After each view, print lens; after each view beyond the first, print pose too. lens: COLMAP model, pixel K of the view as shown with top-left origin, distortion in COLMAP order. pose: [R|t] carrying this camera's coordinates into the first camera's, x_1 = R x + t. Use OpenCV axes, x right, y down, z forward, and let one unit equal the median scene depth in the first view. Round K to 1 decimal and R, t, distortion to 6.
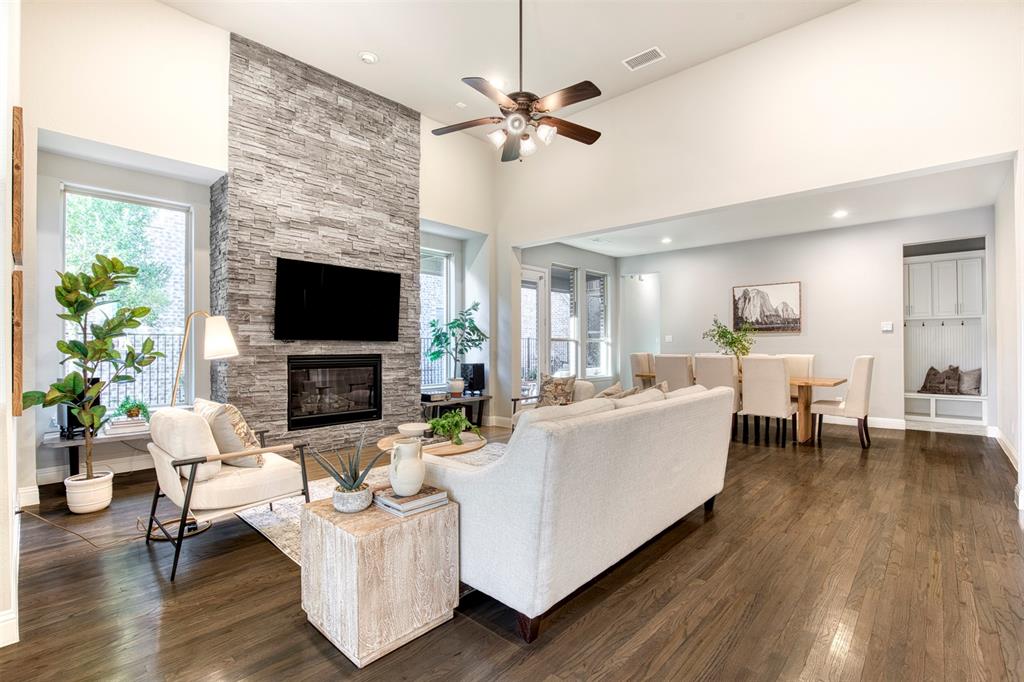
lens RADIAL K [[466.7, 0, 508.8], [0, 466.7, 340.7], [0, 0, 1]] dist [-0.032010, 0.005306]
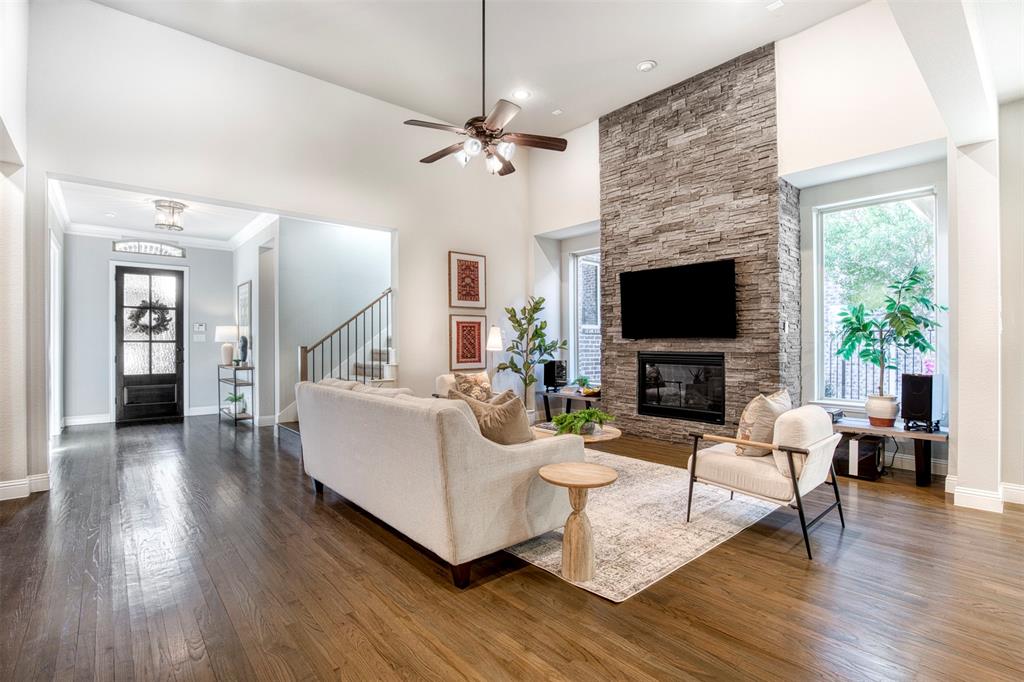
lens RADIAL K [[475.0, 0, 518.6], [0, 475.0, 345.3], [0, 0, 1]] dist [-0.032214, 0.001037]
pose [[-0.091619, 0.004723, -0.995783, 0.665002], [0.010295, 0.999940, 0.003796, 0.007295], [0.995741, -0.009904, -0.091662, 0.688484]]
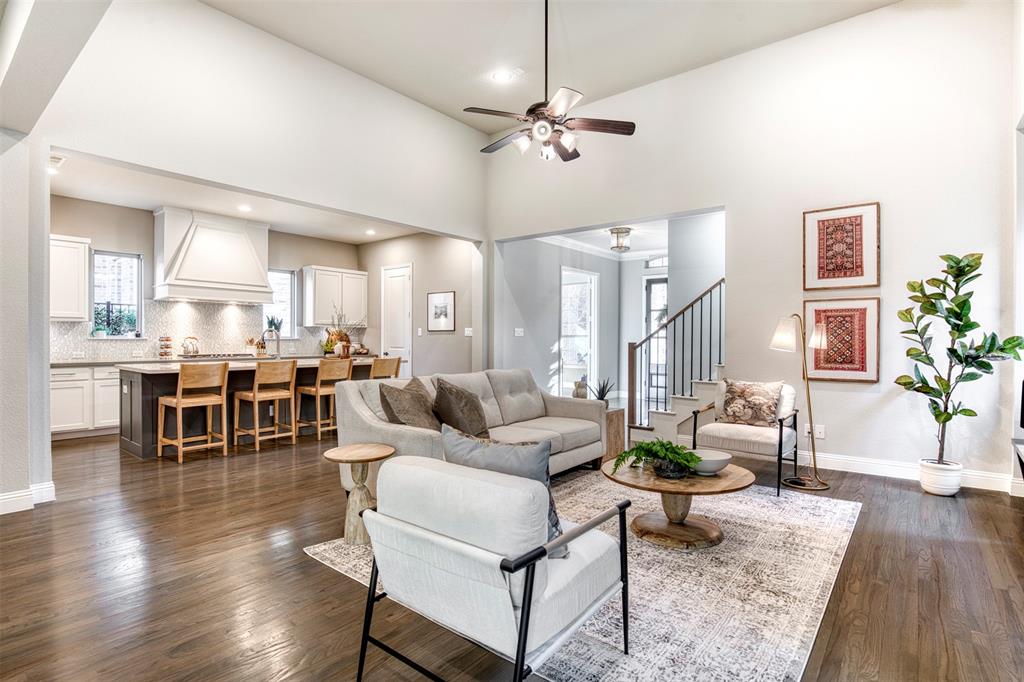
lens RADIAL K [[513.3, 0, 512.9], [0, 513.3, 340.4], [0, 0, 1]] dist [-0.006276, -0.000624]
pose [[-0.996672, -0.002306, -0.081482, 0.114369], [-0.001950, 0.999988, -0.004440, 0.008881], [0.081492, -0.004267, -0.996665, 1.261228]]
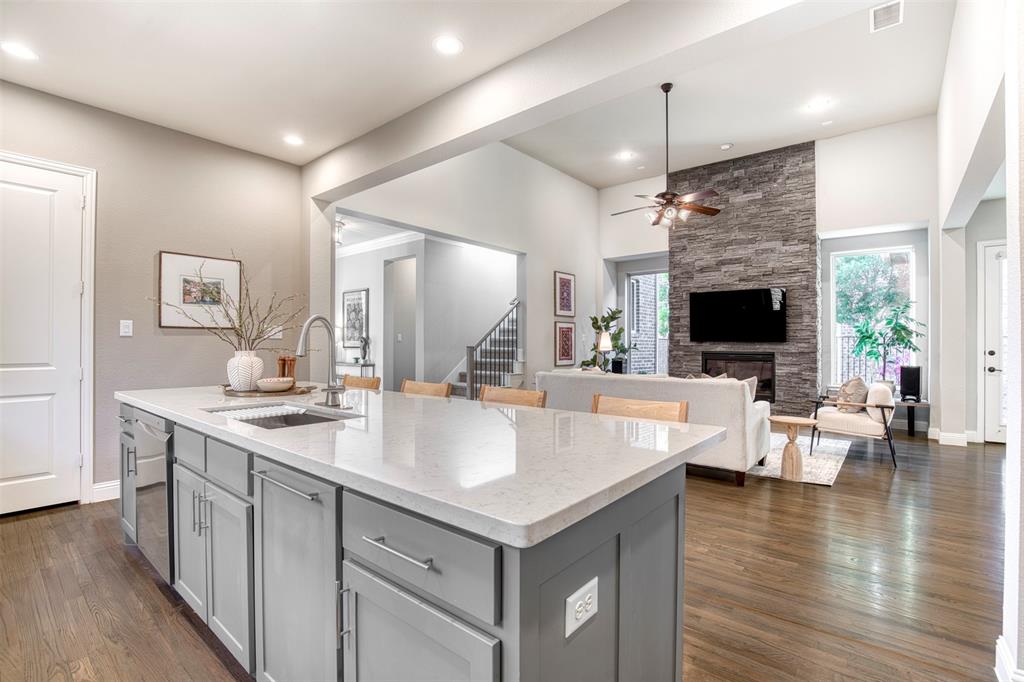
lens RADIAL K [[466.7, 0, 520.0], [0, 466.7, 344.3], [0, 0, 1]] dist [-0.032010, 0.005306]
pose [[0.074063, 0.000360, -0.997253, 0.937281], [0.004244, 0.999991, 0.000676, 0.003085], [0.997245, -0.004282, 0.074061, 0.209815]]
